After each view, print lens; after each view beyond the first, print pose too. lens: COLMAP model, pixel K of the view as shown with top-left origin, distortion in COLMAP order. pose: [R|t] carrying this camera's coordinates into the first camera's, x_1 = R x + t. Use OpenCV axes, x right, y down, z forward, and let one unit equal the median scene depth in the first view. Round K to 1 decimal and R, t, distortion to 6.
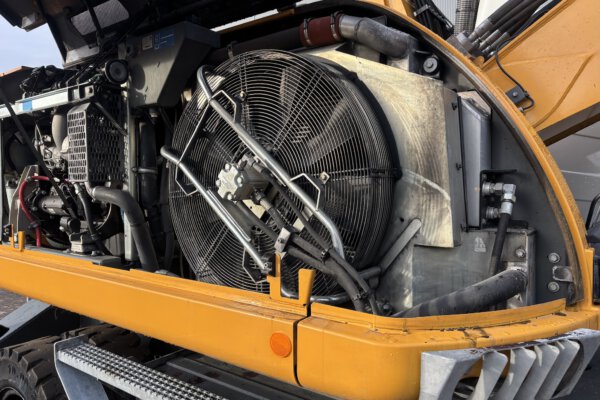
lens RADIAL K [[454.8, 0, 300.0], [0, 454.8, 200.0], [0, 0, 1]] dist [0.057777, -0.091345]
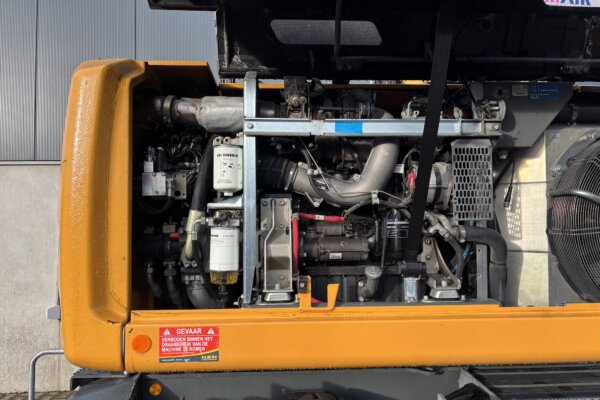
lens RADIAL K [[454.8, 0, 300.0], [0, 454.8, 200.0], [0, 0, 1]] dist [0.057777, -0.091345]
pose [[0.766054, 0.025742, 0.642260, -1.389935], [0.024912, 0.997258, -0.069684, -0.026505], [-0.642293, 0.069381, 0.763312, 0.527623]]
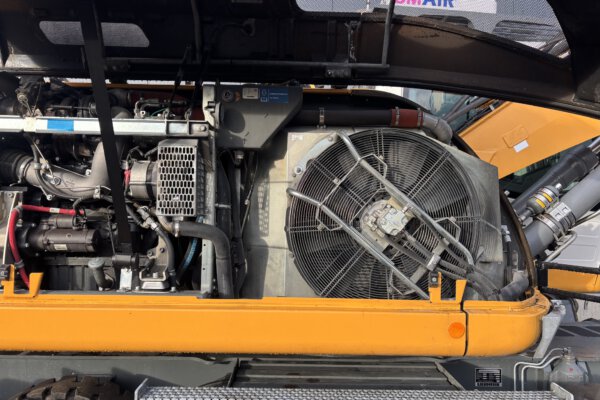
lens RADIAL K [[454.8, 0, 300.0], [0, 454.8, 200.0], [0, 0, 1]] dist [0.057777, -0.091345]
pose [[0.784666, 0.038385, 0.618729, -0.908090], [-0.000245, 0.998100, -0.061609, -0.014800], [-0.619919, 0.048191, 0.783185, 0.066860]]
